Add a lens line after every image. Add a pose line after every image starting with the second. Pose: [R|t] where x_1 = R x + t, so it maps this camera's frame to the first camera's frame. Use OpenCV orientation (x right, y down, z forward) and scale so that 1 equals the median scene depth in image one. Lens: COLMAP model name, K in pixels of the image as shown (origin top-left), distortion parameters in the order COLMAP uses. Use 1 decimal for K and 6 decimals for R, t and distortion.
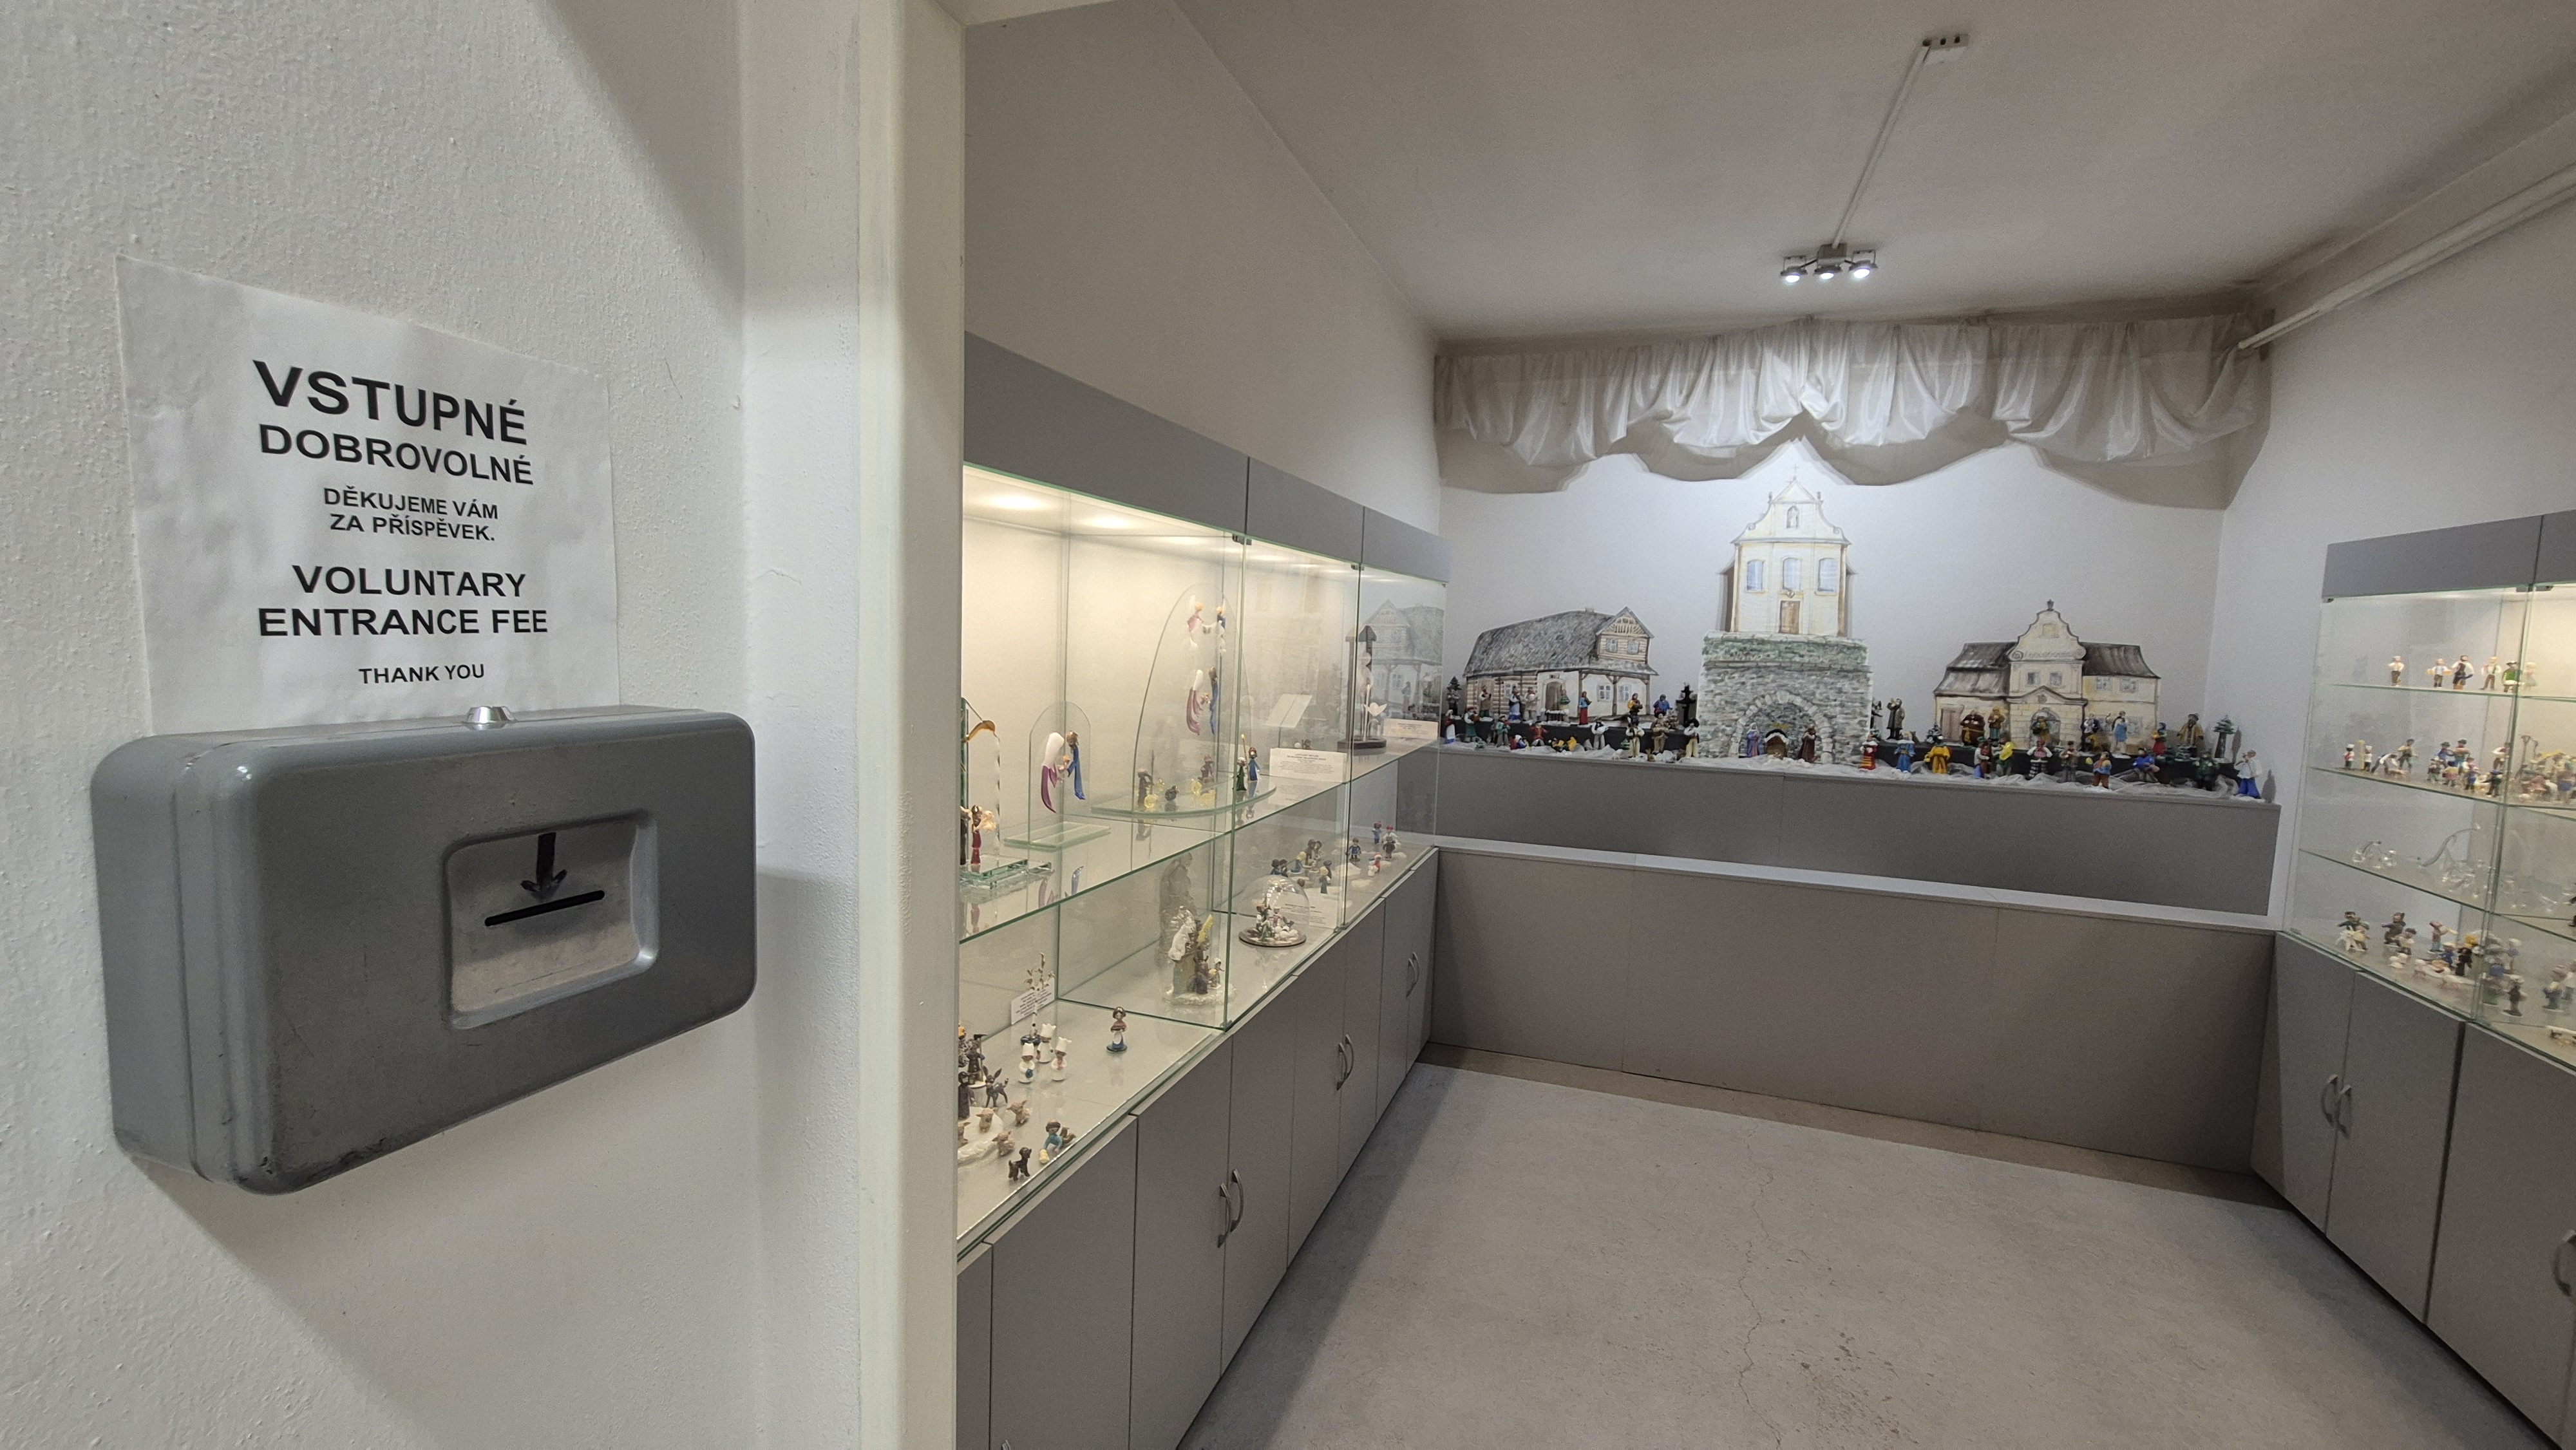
lens RADIAL K [[1048.1, 0, 1294.1], [0, 1048.1, 721.9], [0, 0, 1]] dist [-0.001589, 0.000358]
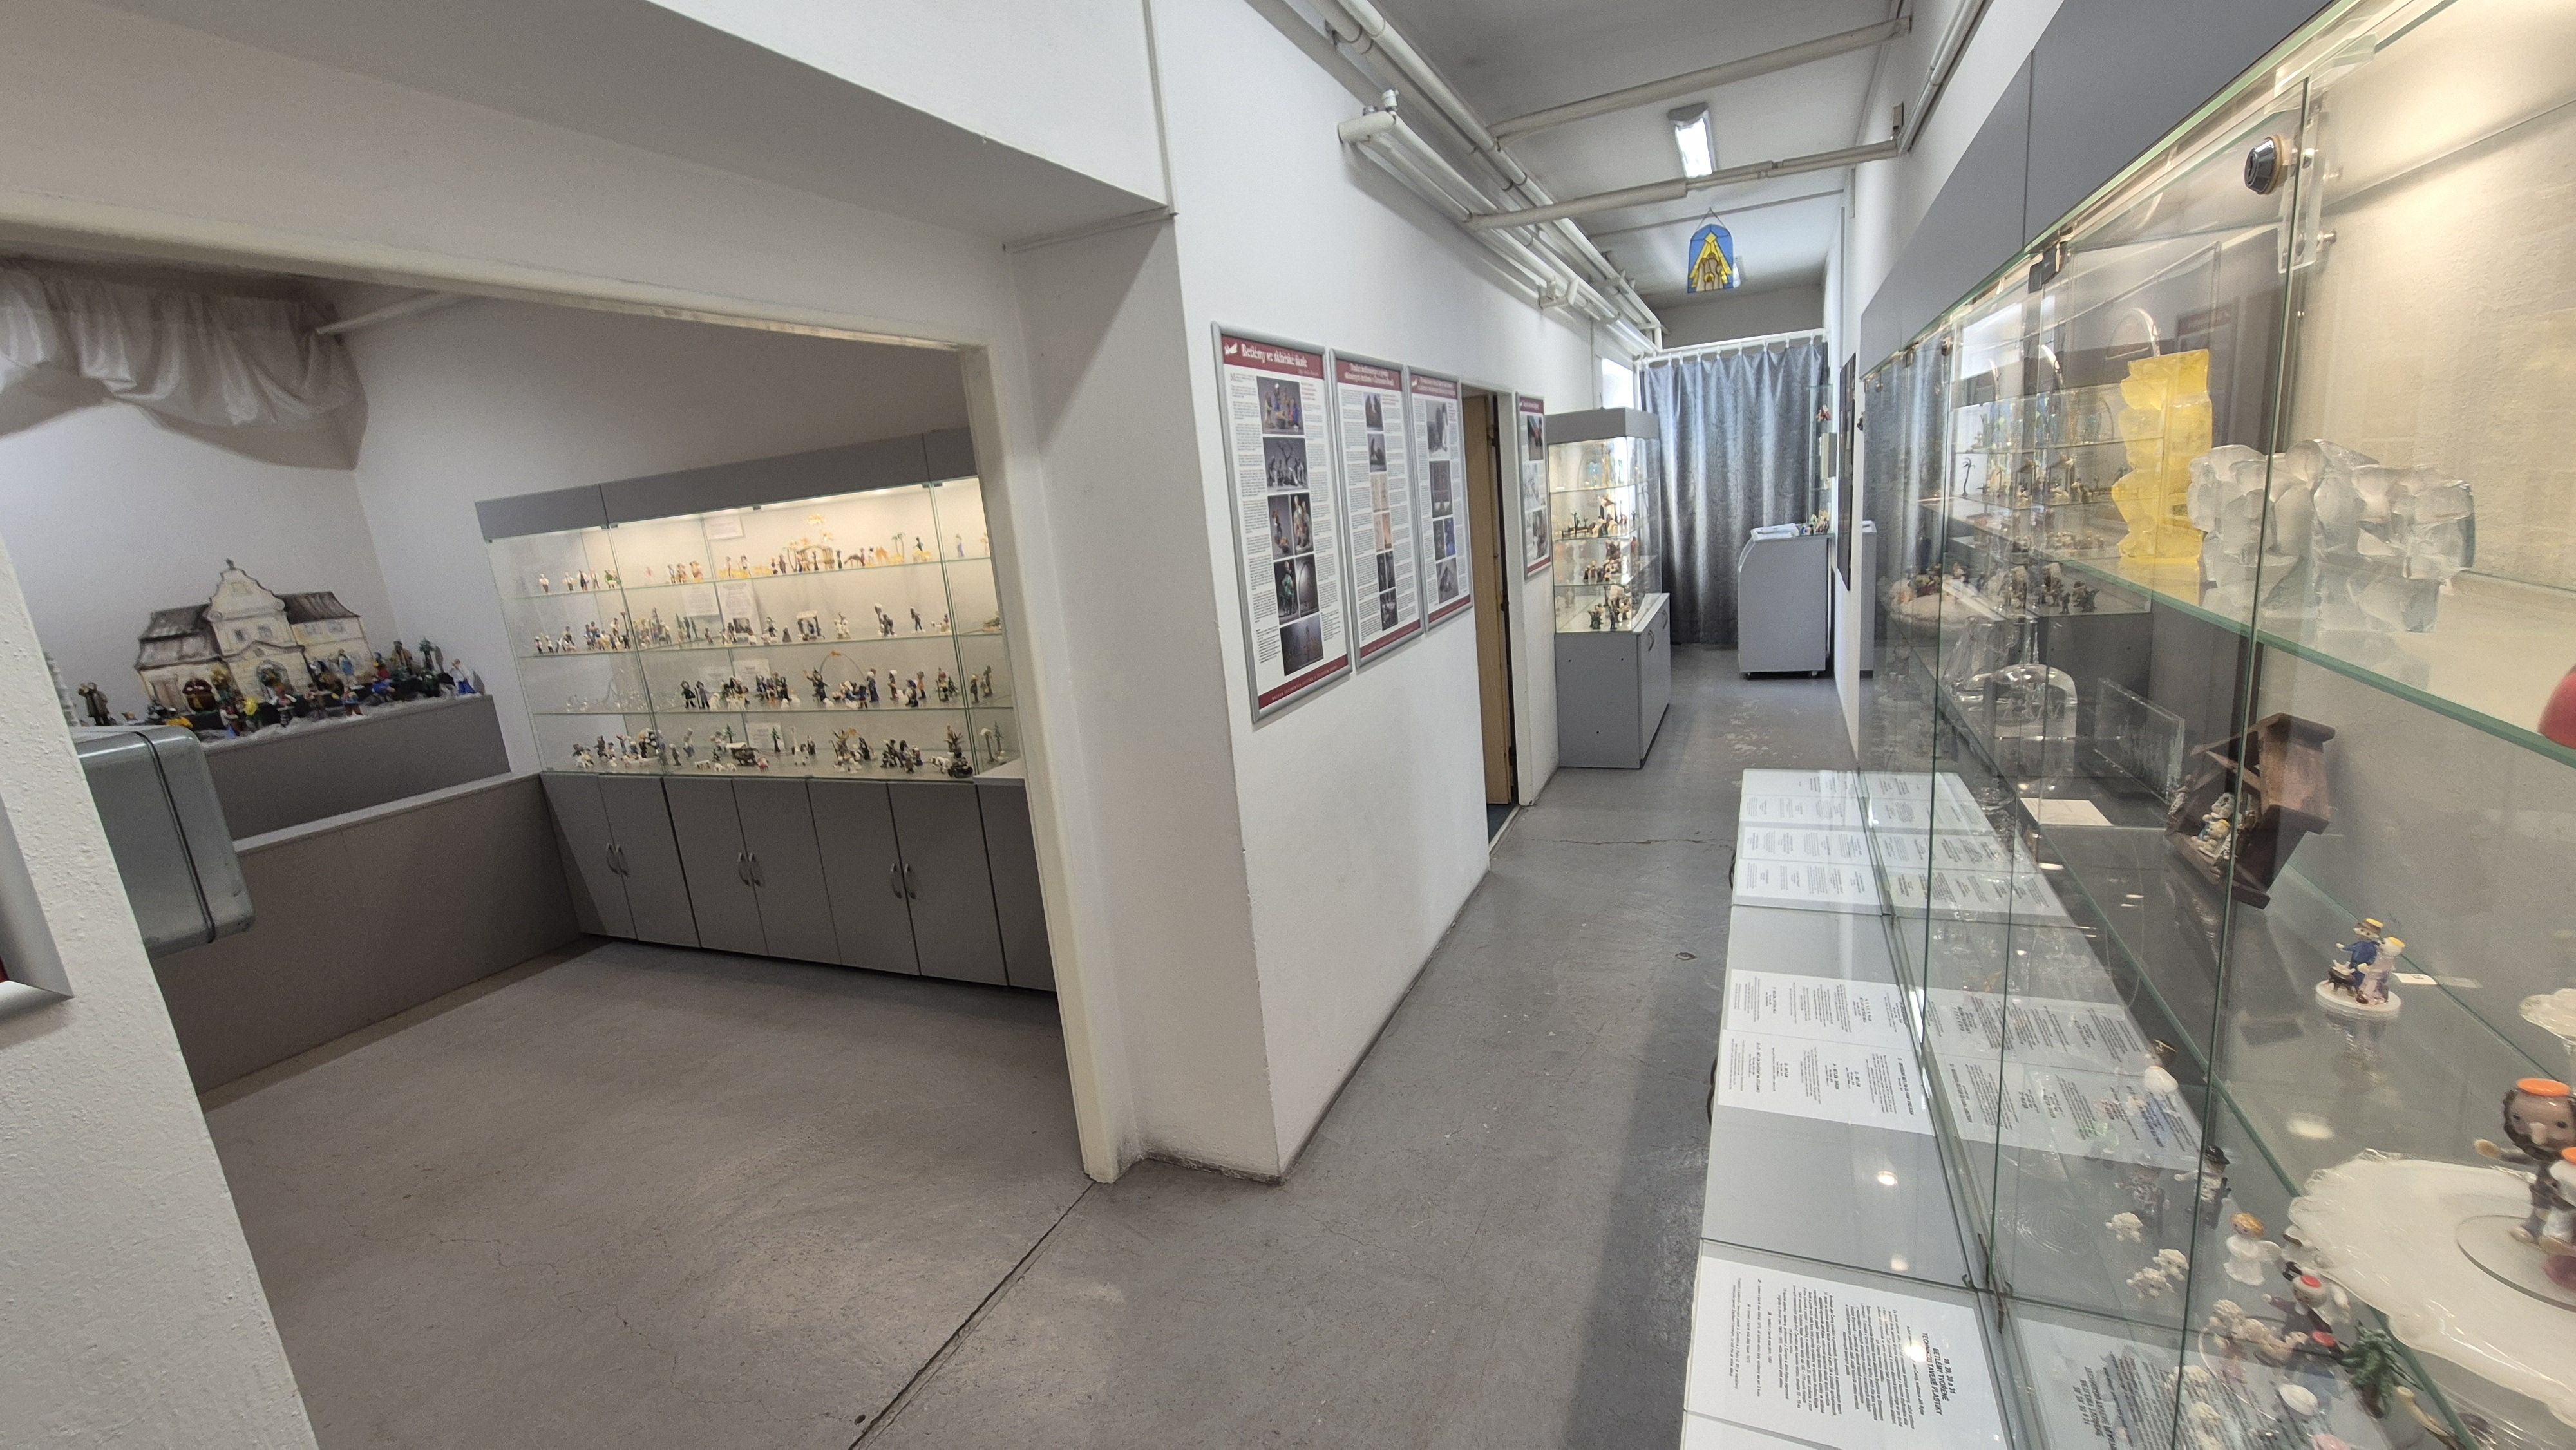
lens RADIAL K [[1048.1, 0, 1292.5], [0, 1048.1, 716.7], [0, 0, 1]] dist [-0.001589, 0.000358]
pose [[0.064809, -0.242016, 0.968105, -0.256671], [0.187613, 0.955800, 0.226380, -0.003564], [-0.980103, 0.166958, 0.107350, -0.125110]]
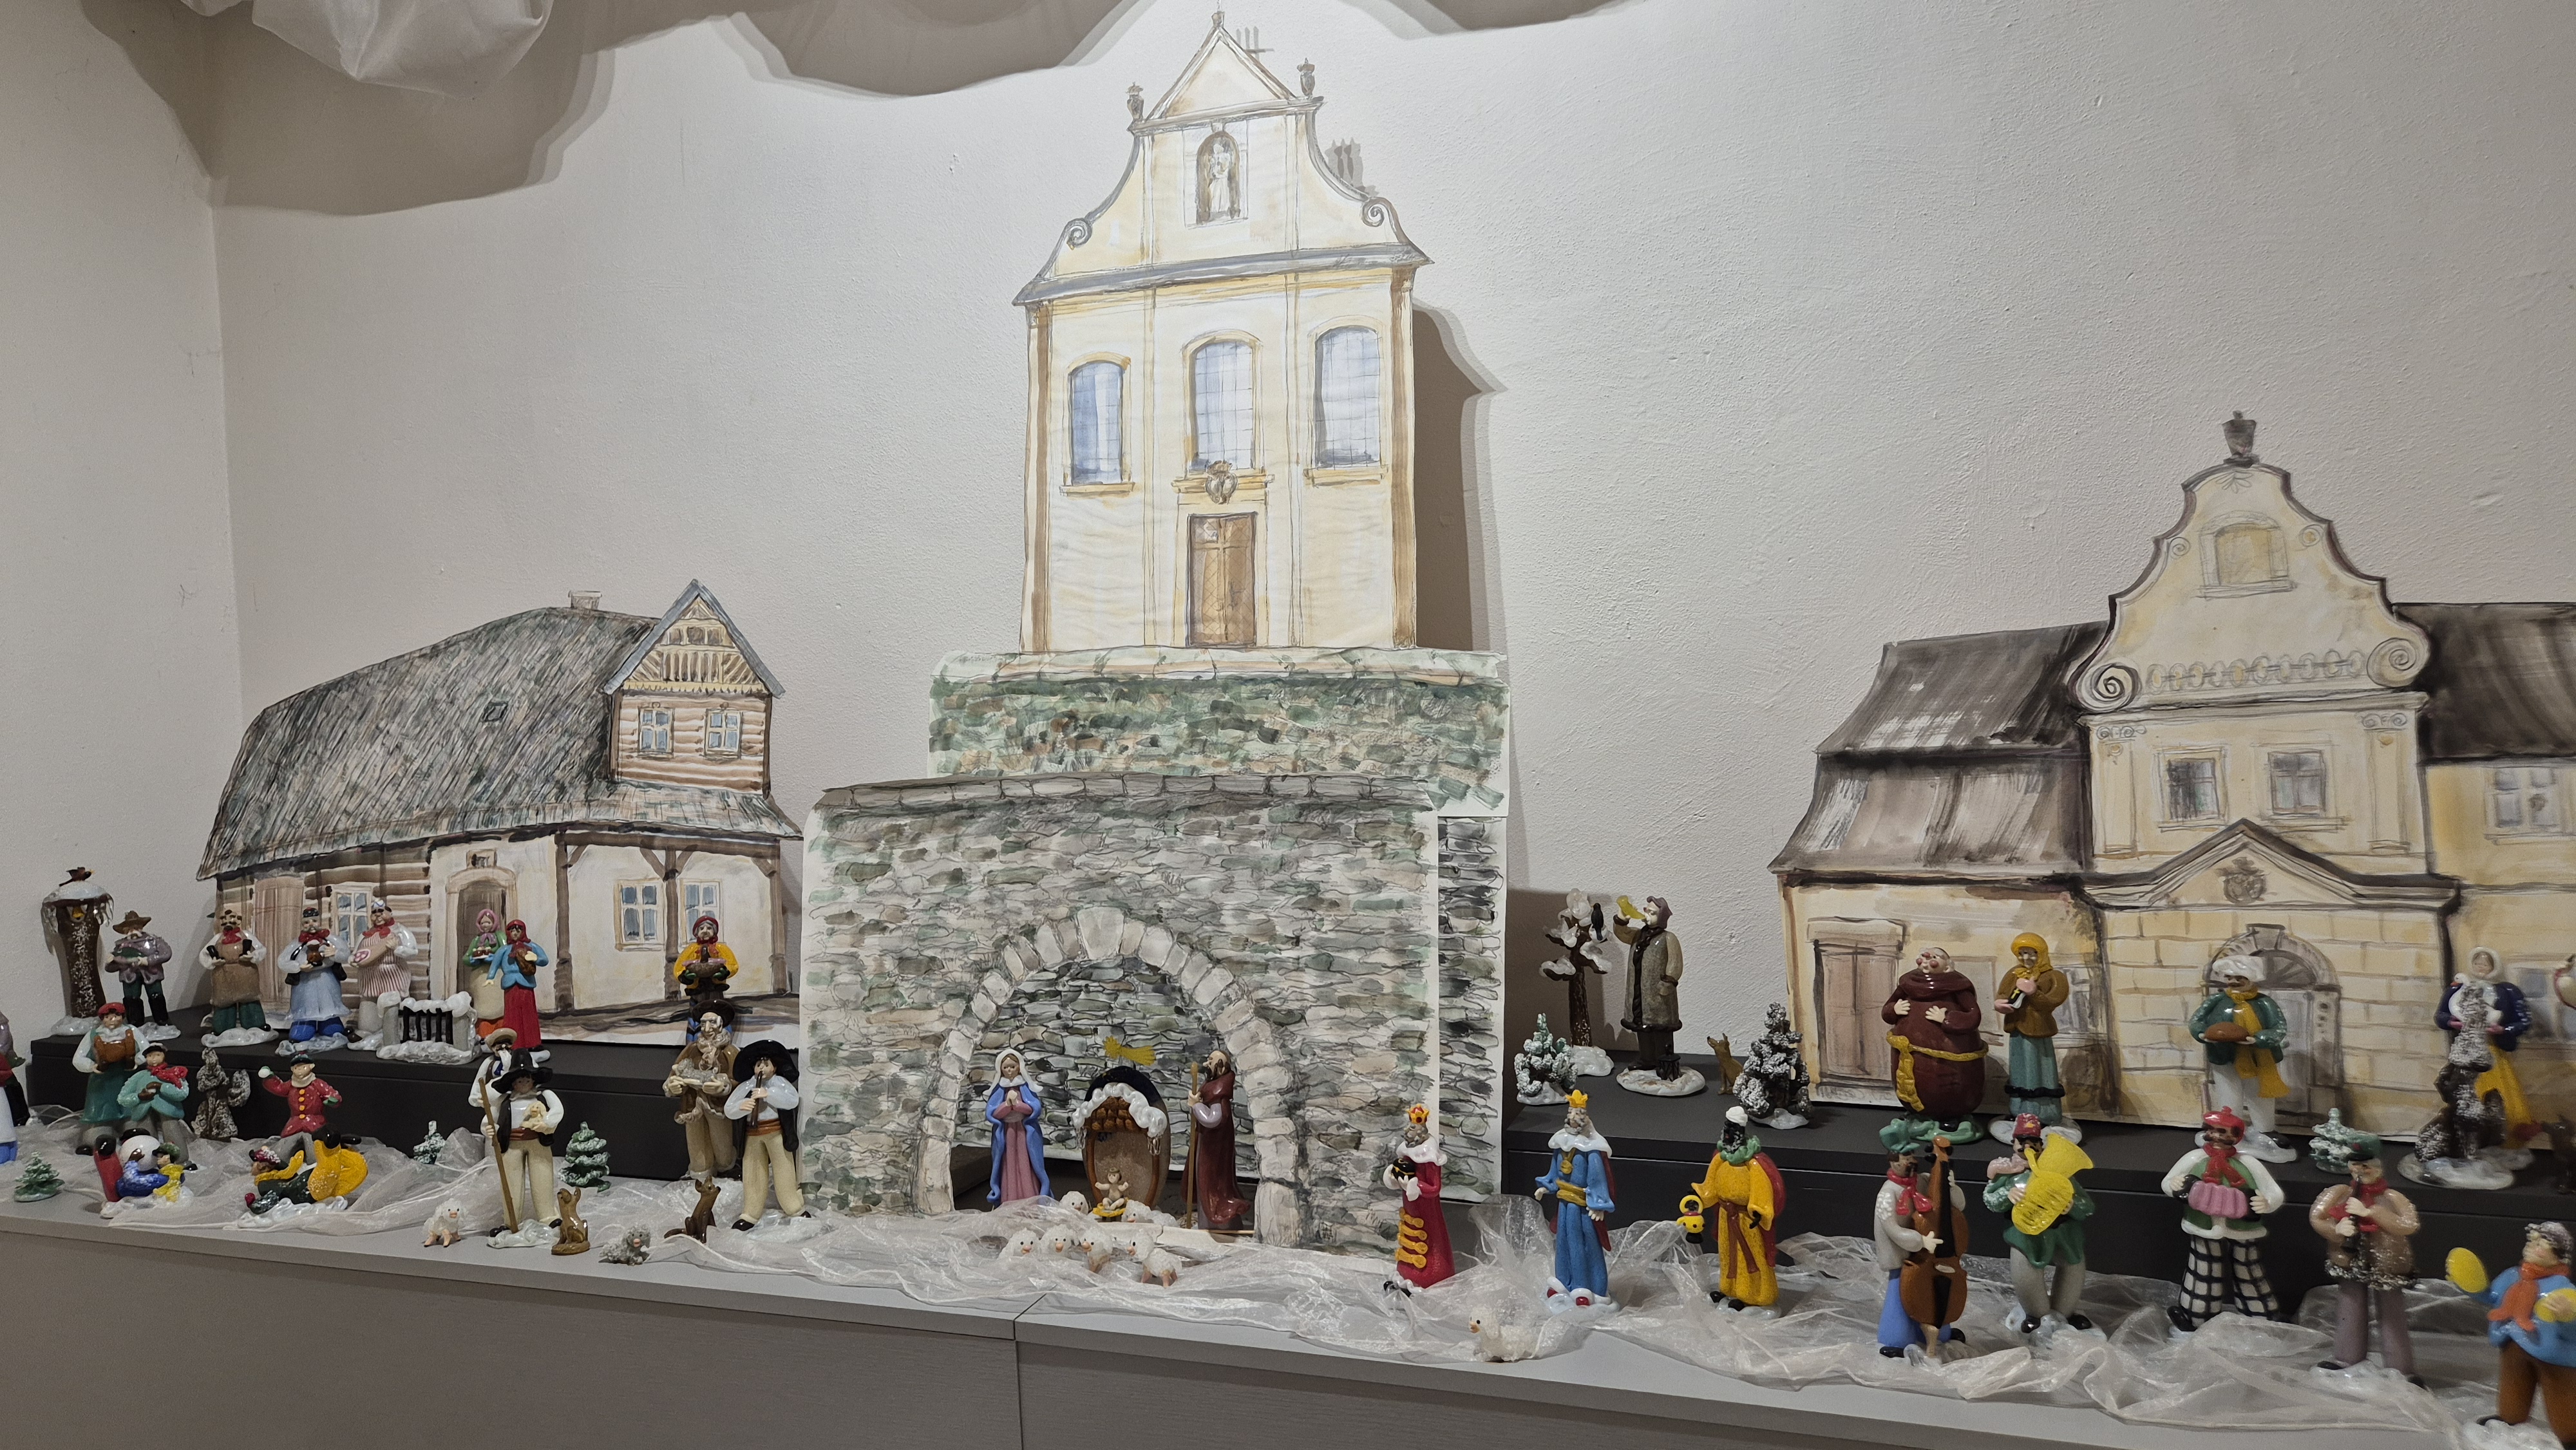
lens RADIAL K [[1758.2, 0, 1288.7], [0, 1758.2, 721.1], [0, 0, 1]] dist [0.045483, -0.000714]
pose [[0.997993, -0.063295, -0.002002, 0.523219], [0.063078, 0.996370, -0.057165, -0.045838], [0.005613, 0.056924, 0.998363, 0.637576]]
